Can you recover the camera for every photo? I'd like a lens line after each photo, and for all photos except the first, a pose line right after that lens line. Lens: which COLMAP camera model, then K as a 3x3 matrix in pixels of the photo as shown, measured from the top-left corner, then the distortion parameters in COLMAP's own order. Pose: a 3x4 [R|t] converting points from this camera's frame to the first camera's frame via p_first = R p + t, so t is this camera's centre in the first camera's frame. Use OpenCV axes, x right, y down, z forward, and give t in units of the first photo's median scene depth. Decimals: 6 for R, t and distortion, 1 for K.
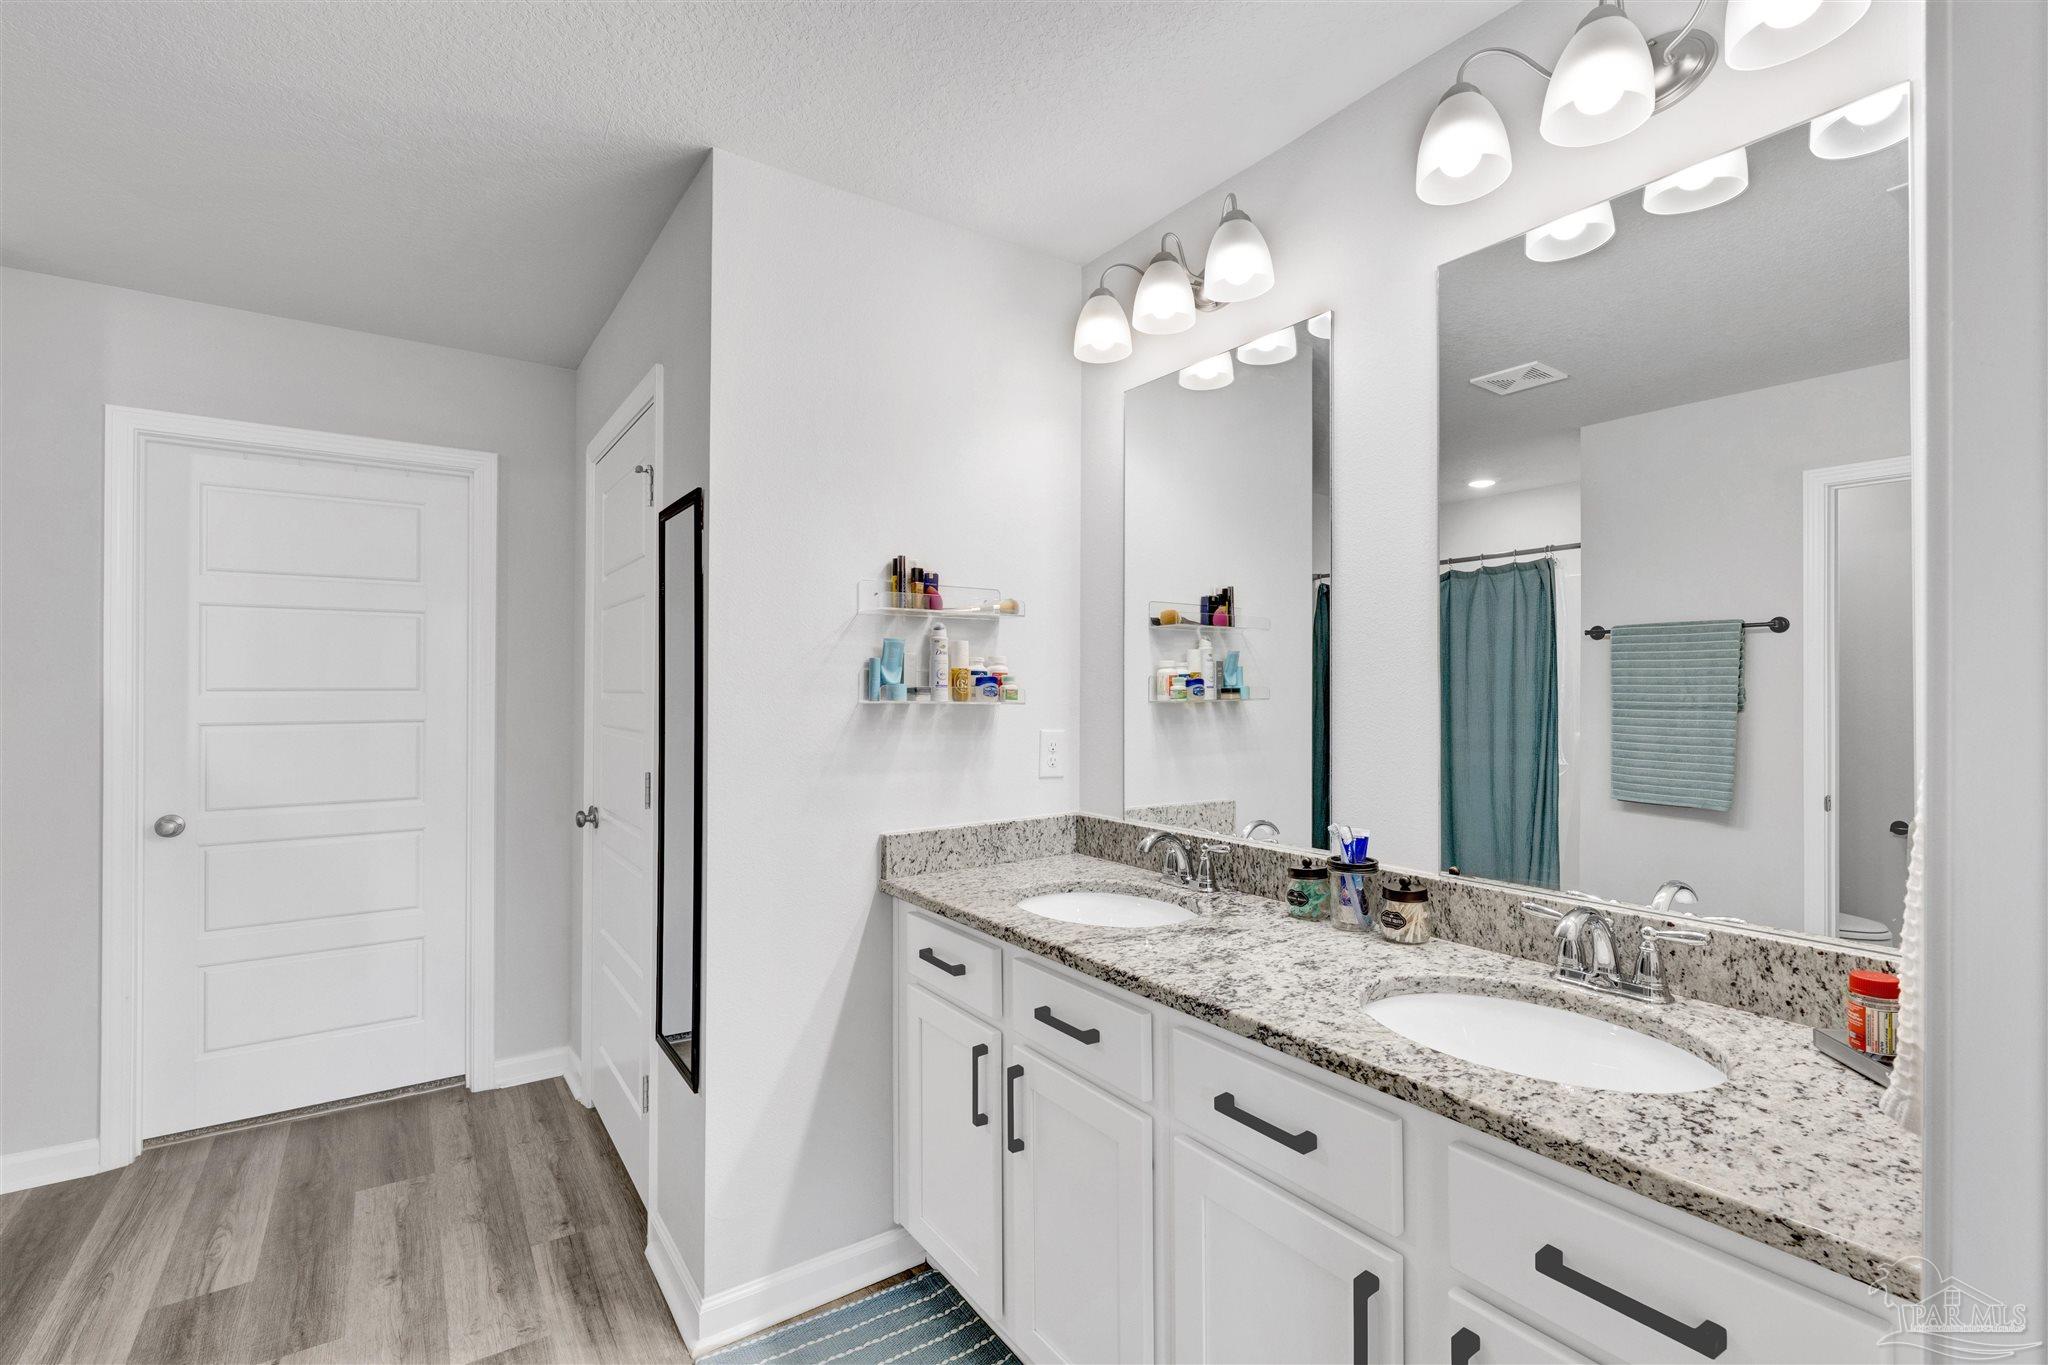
lens RADIAL K [[946.8, 0, 1031.1], [0, 946.8, 681.6], [0, 0, 1]] dist [0.000231, 0.000279]
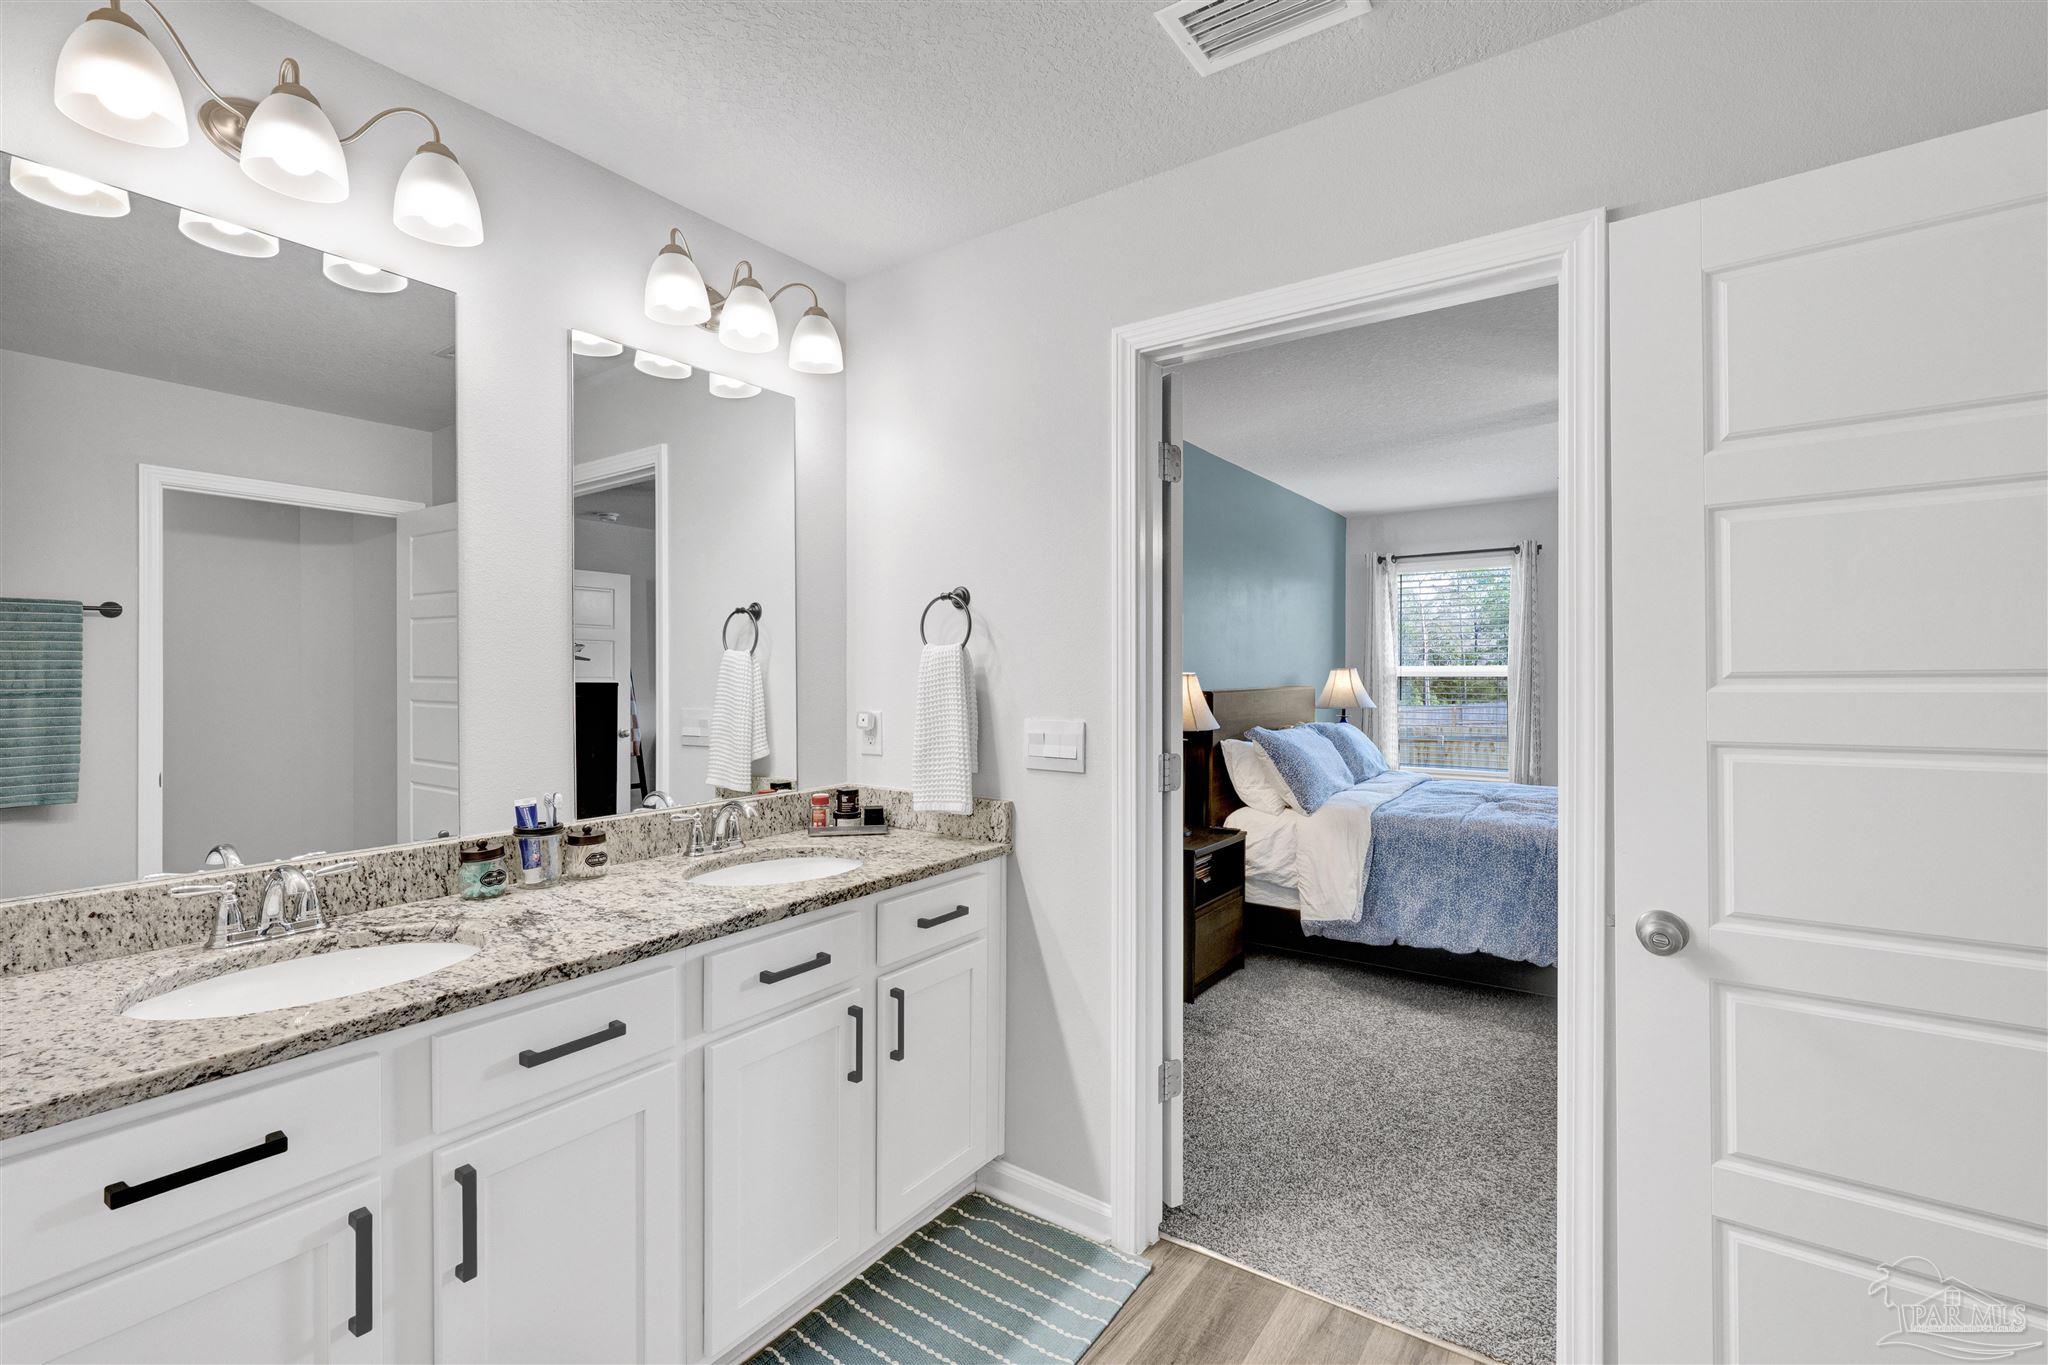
lens RADIAL K [[860.3, 0, 1030.1], [0, 860.3, 688.1], [0, 0, 1]] dist [-0.004491, 0.000015]
pose [[-0.338044, -0.017163, 0.940974, -0.867635], [-0.004116, 0.999851, 0.016759, 0.008679], [-0.941121, 0.001792, -0.338065, 0.863425]]
